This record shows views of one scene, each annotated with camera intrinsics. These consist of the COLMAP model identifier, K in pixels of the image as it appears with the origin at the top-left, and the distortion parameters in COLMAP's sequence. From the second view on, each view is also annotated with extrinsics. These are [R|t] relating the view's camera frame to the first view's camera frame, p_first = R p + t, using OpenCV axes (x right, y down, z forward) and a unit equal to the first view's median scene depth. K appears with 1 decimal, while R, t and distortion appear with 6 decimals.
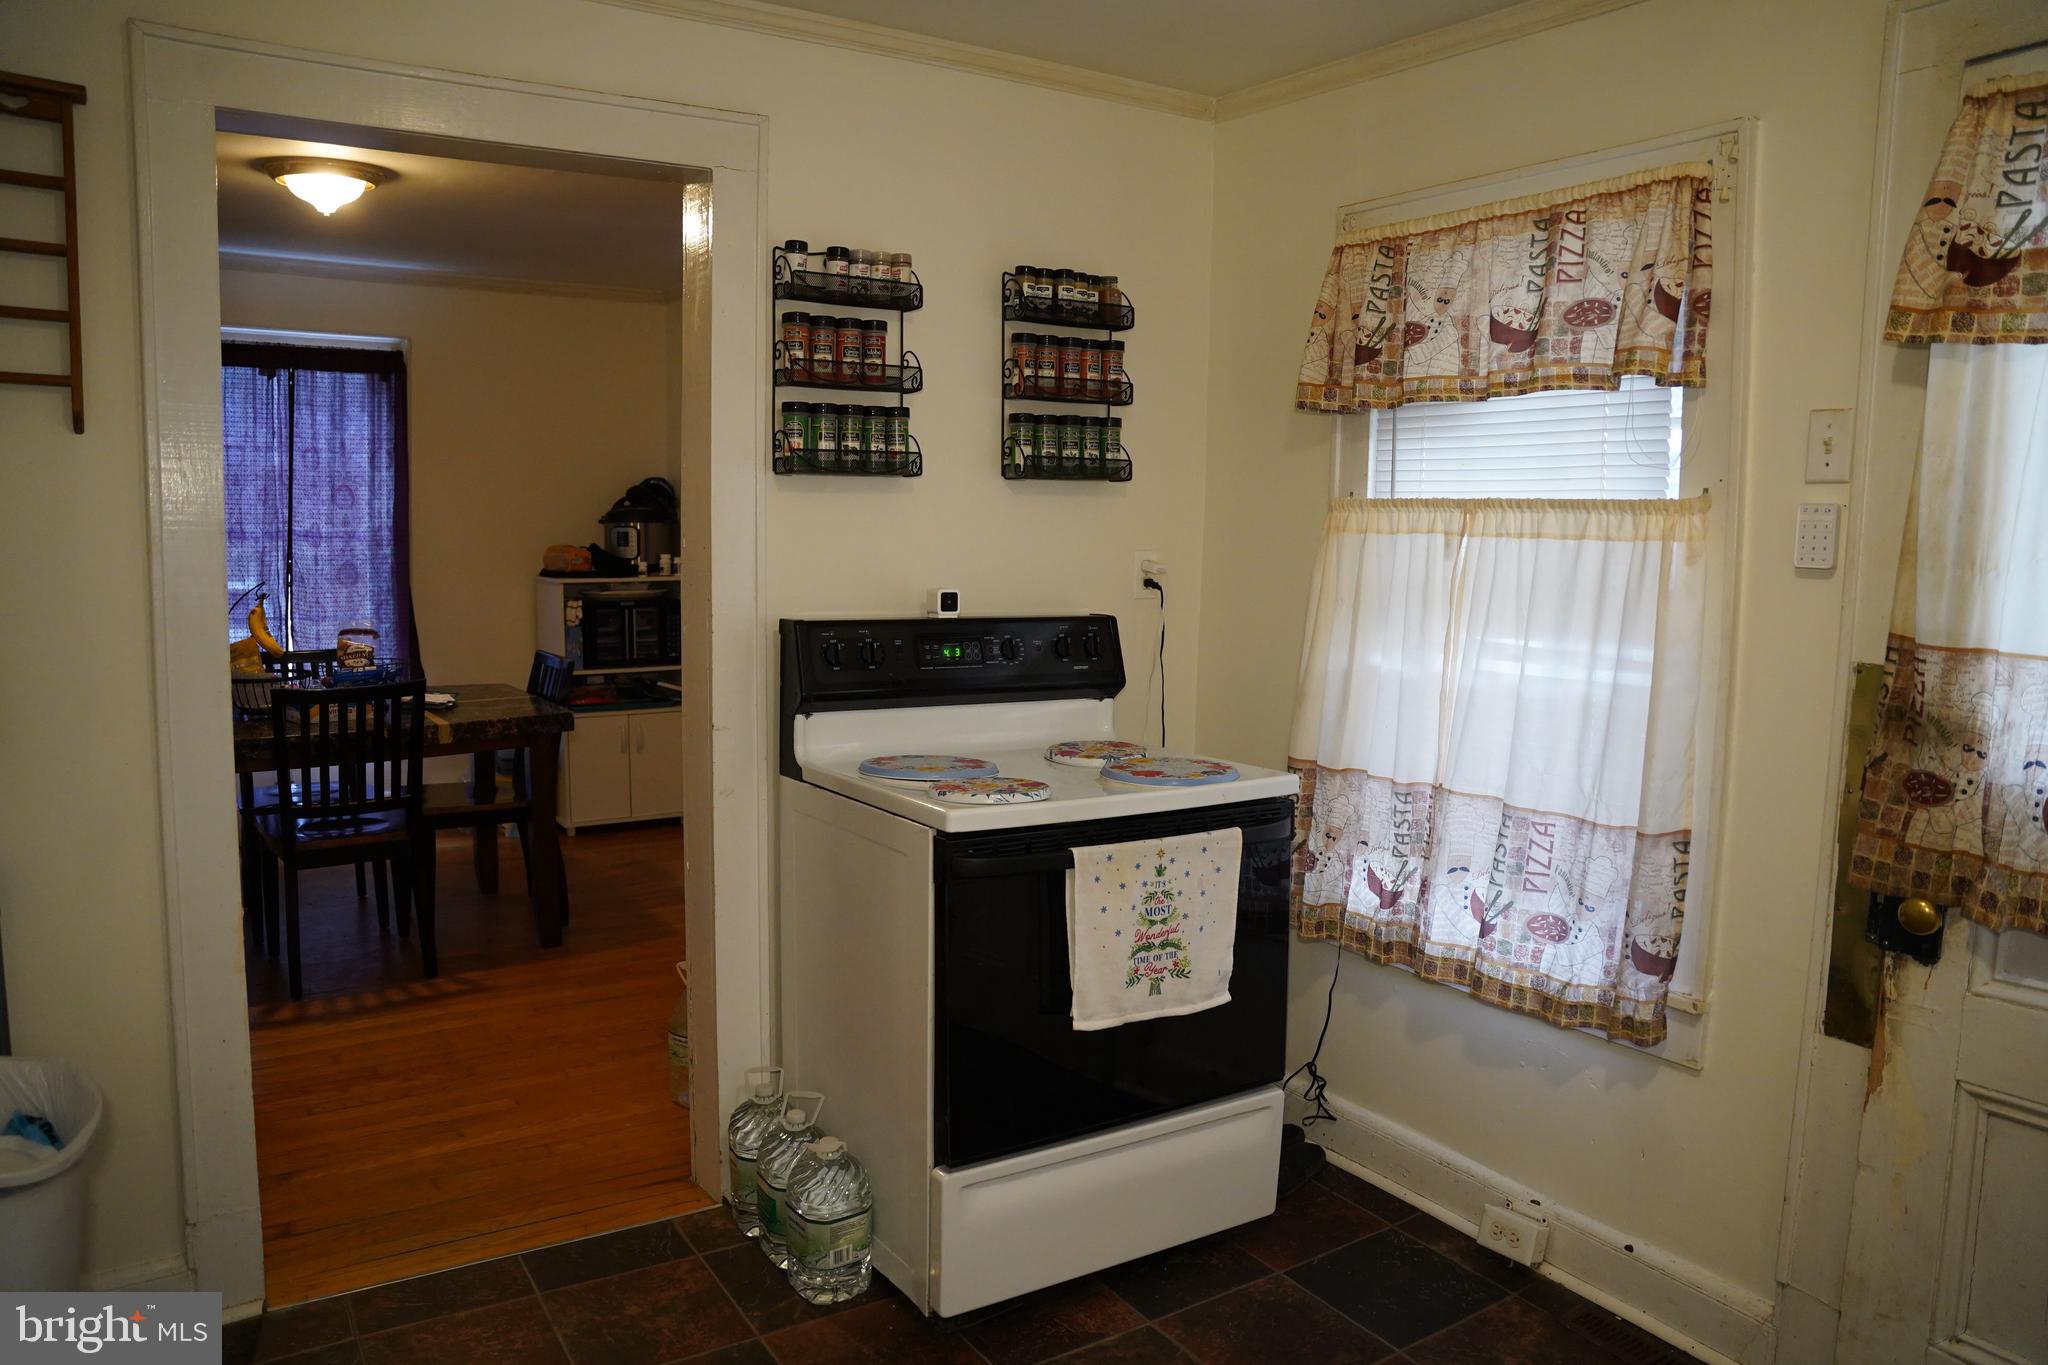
lens RADIAL K [[1429.1, 0, 1016.2], [0, 1429.1, 684.3], [0, 0, 1]] dist [-0.140733, 0.037165]
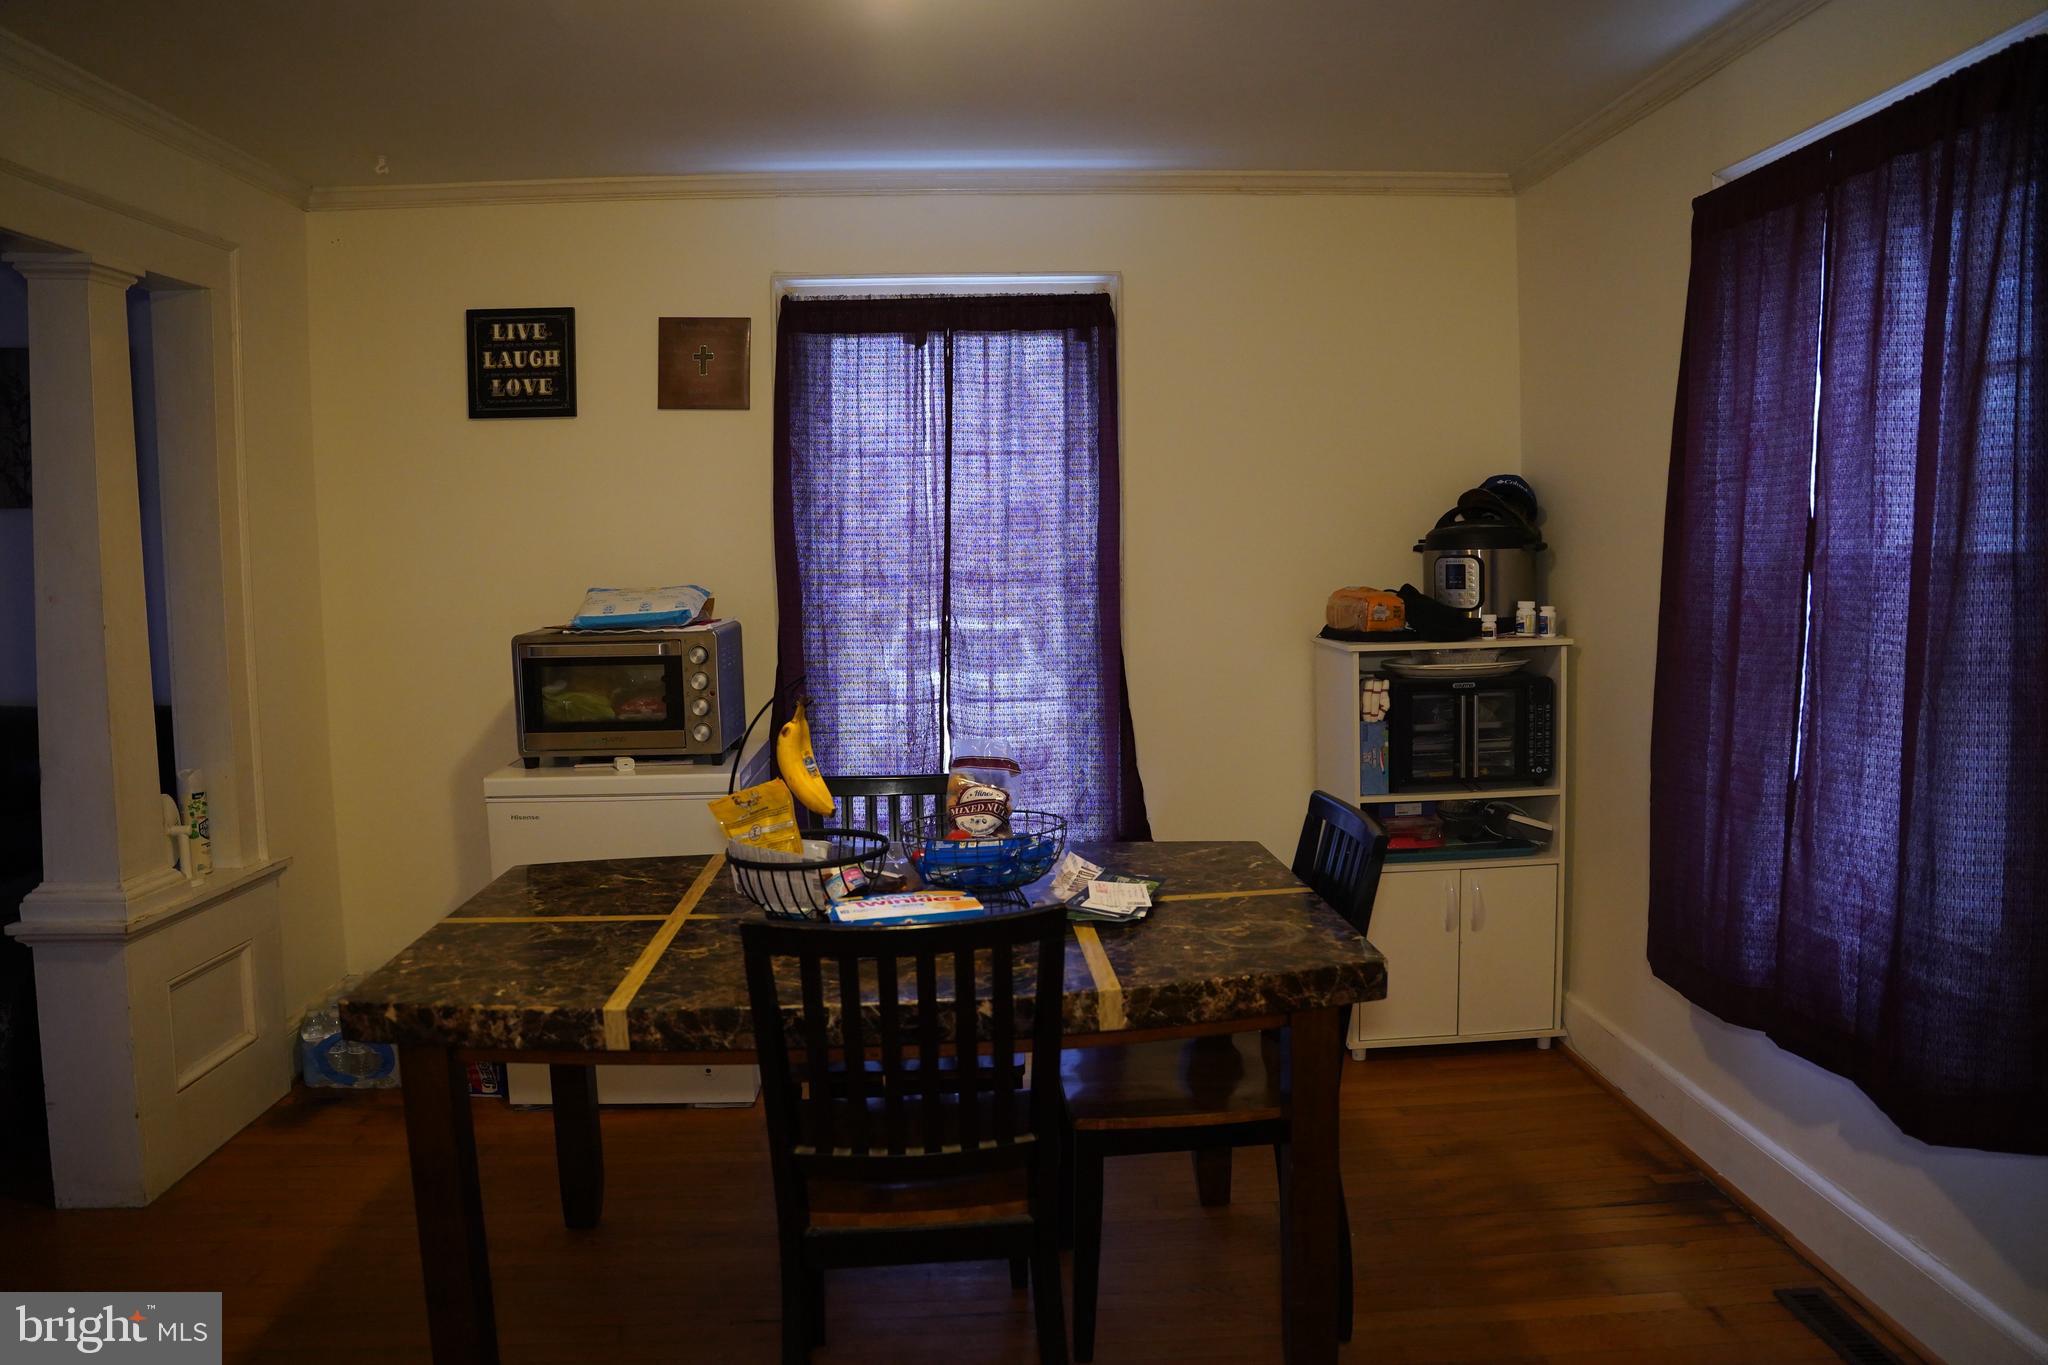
lens RADIAL K [[1429.1, 0, 1013.8], [0, 1429.1, 679.4], [0, 0, 1]] dist [-0.140733, 0.037165]
pose [[0.858126, 0.012075, -0.513297, -0.135329], [-0.022599, 0.999643, -0.014265, -0.047558], [0.512941, 0.023842, 0.858093, 0.399062]]
